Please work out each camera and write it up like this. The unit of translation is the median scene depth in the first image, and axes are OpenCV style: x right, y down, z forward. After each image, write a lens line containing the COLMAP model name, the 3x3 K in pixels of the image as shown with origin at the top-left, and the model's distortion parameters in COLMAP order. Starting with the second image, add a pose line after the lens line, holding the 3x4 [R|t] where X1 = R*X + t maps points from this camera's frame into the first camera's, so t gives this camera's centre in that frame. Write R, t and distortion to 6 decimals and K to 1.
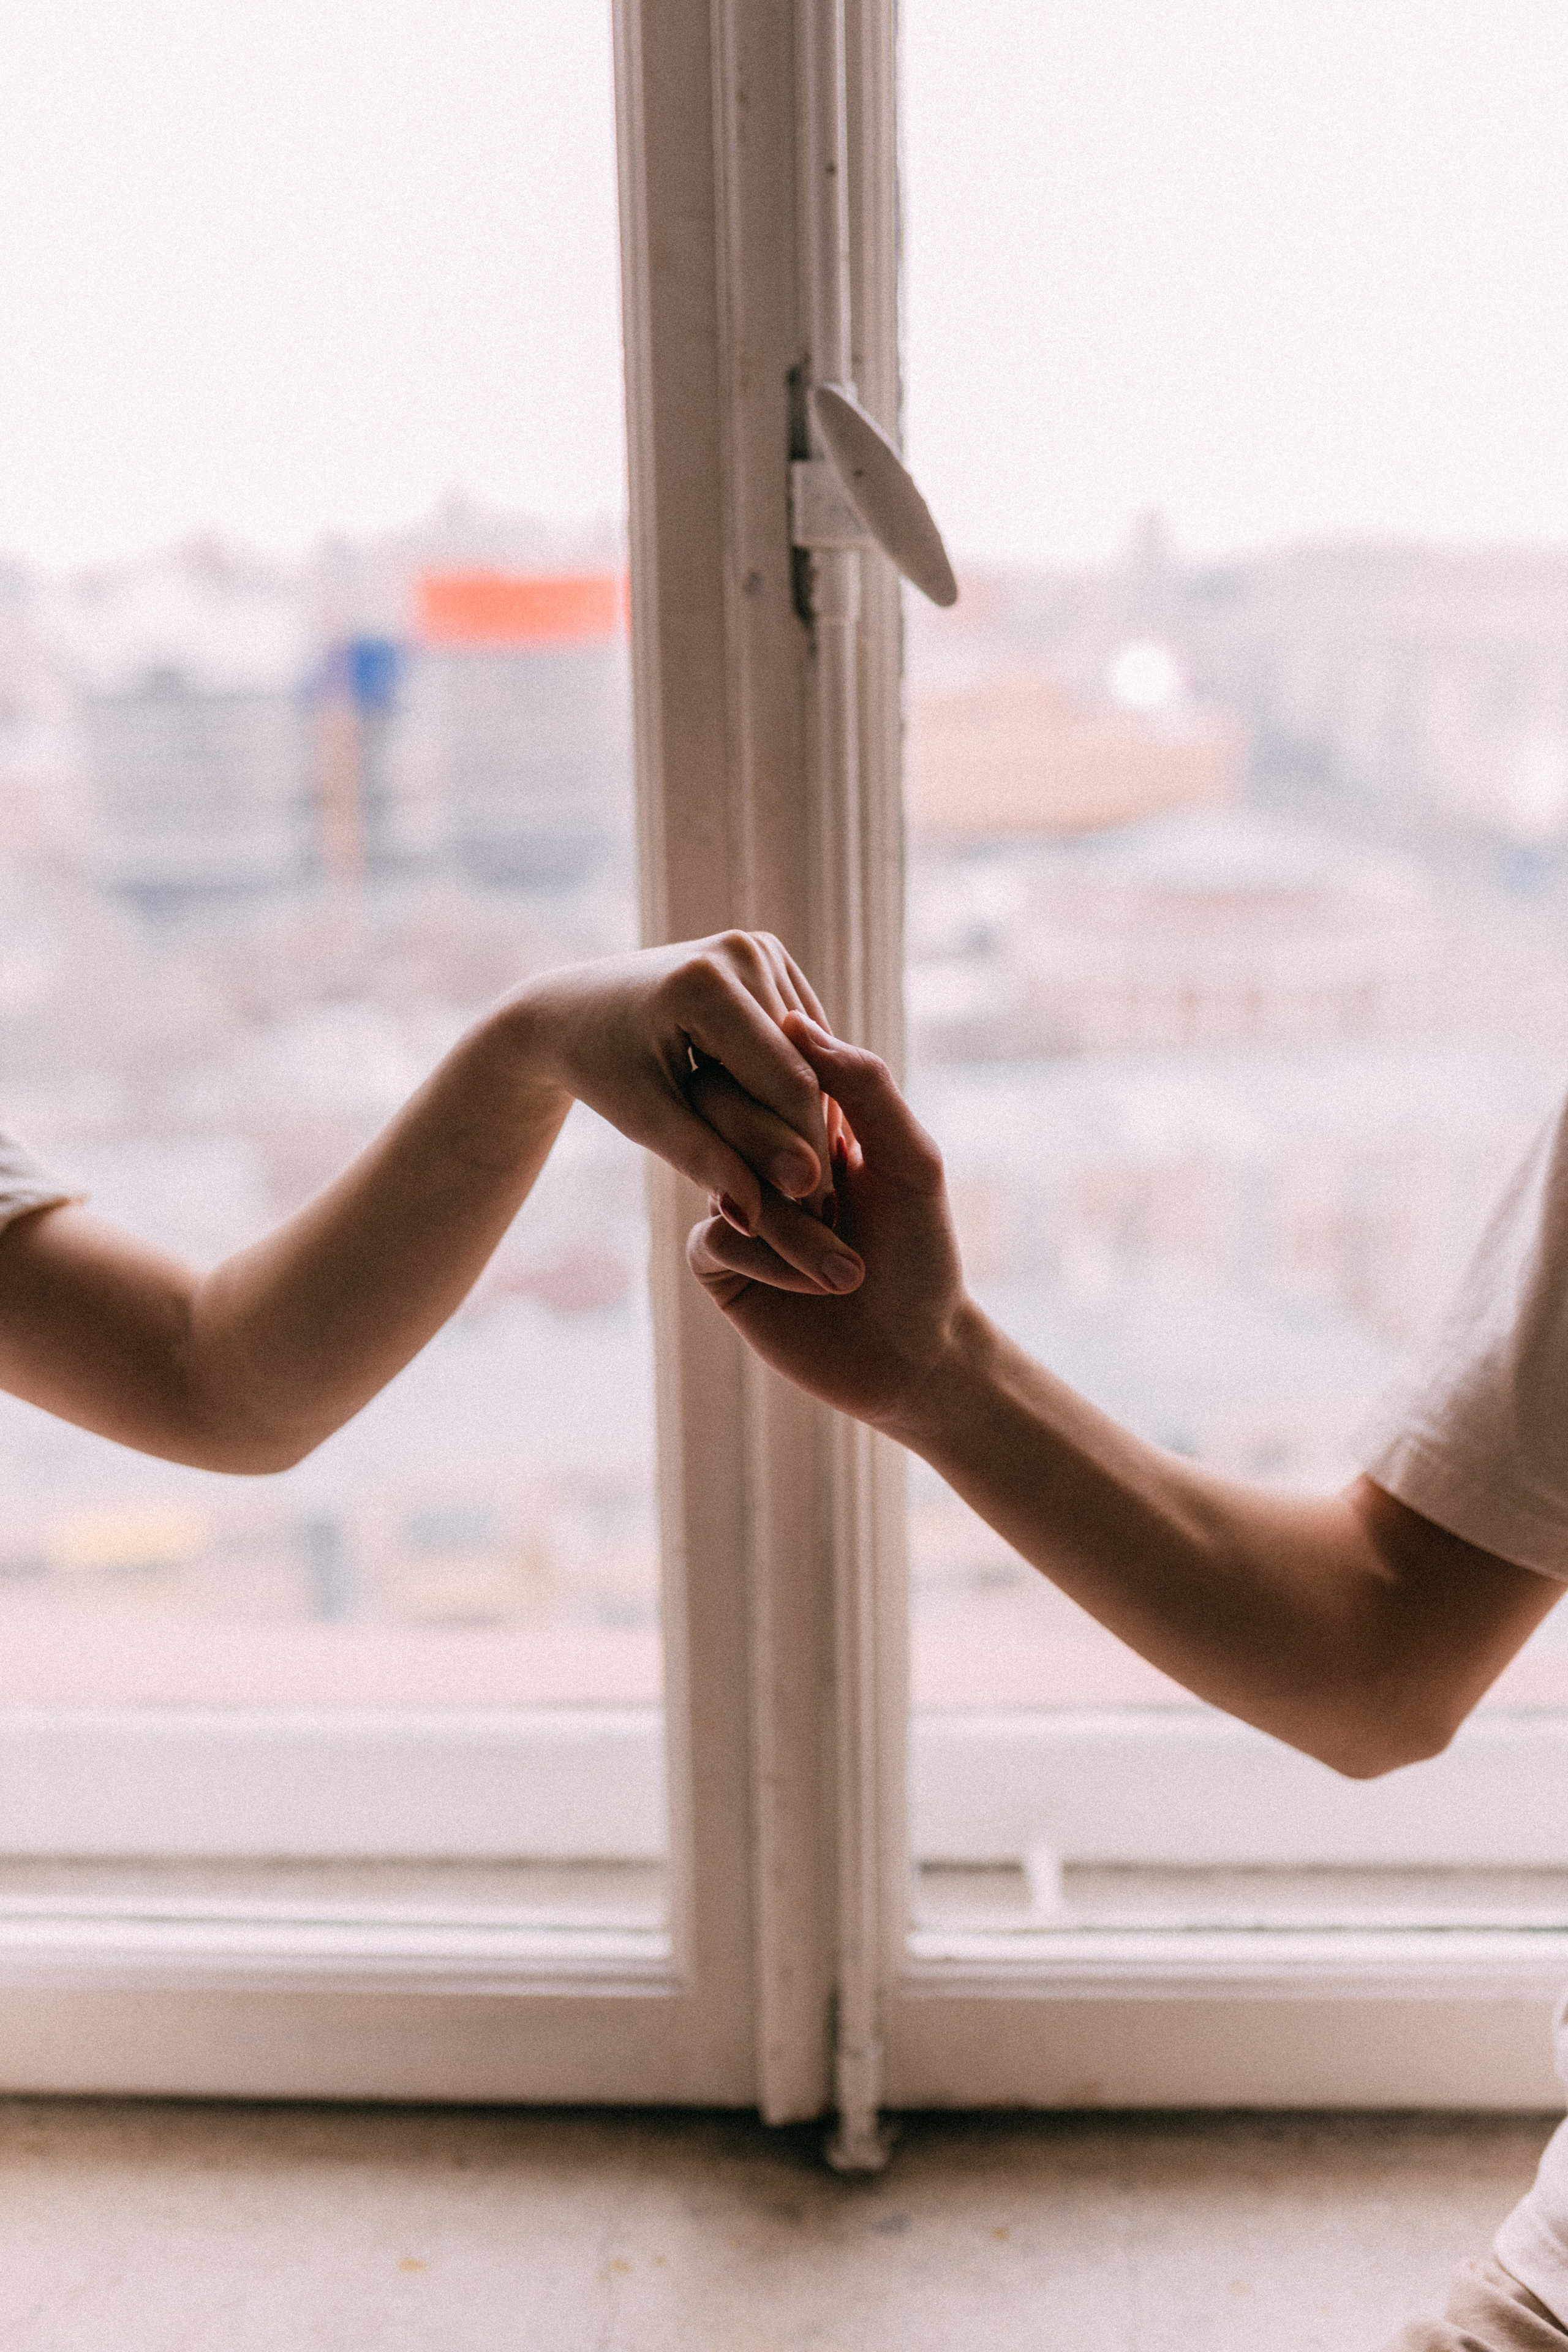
lens RADIAL K [[2249.3, 0, 783.7], [0, 2249.3, 1166.5], [0, 0, 1]] dist [-0.004458, 0.010104]
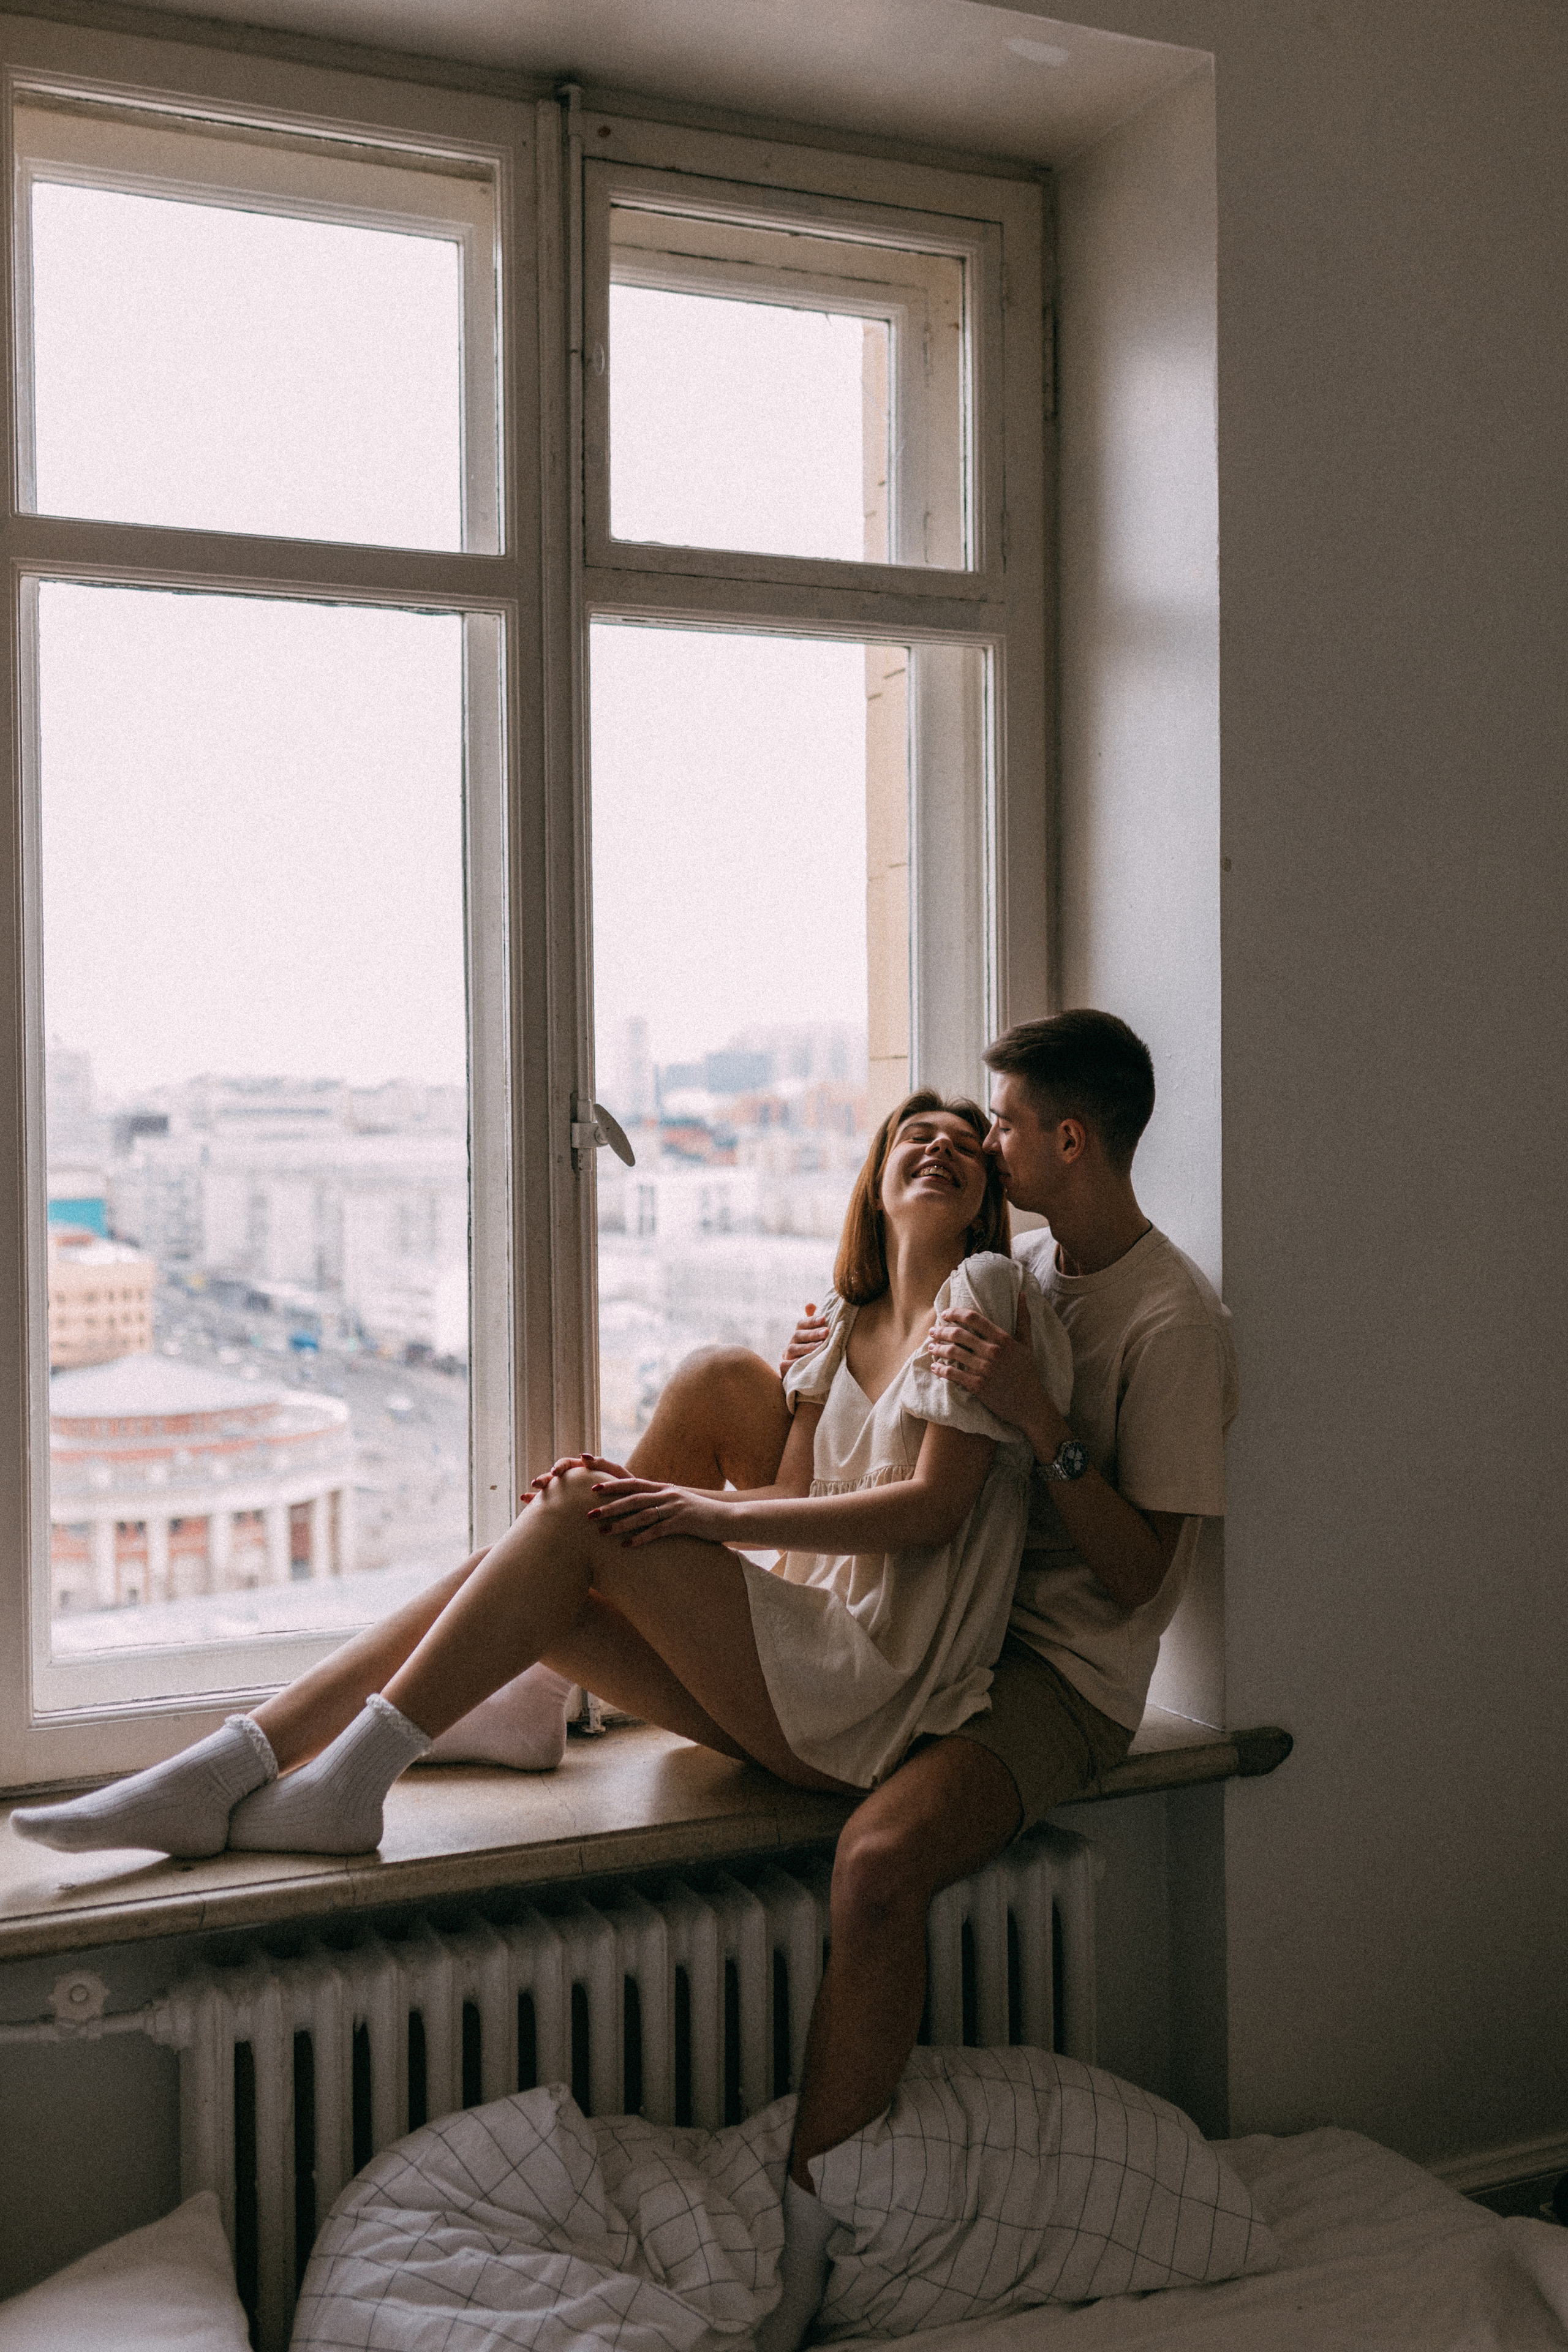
lens RADIAL K [[2340.7, 0, 785.9], [0, 2340.7, 1133.7], [0, 0, 1]] dist [0.001414, -0.000992]
pose [[0.894727, 0.006124, 0.446571, -1.195065], [0.103560, 0.969808, -0.220788, 0.460729], [-0.434440, 0.243792, 0.867080, -1.979151]]
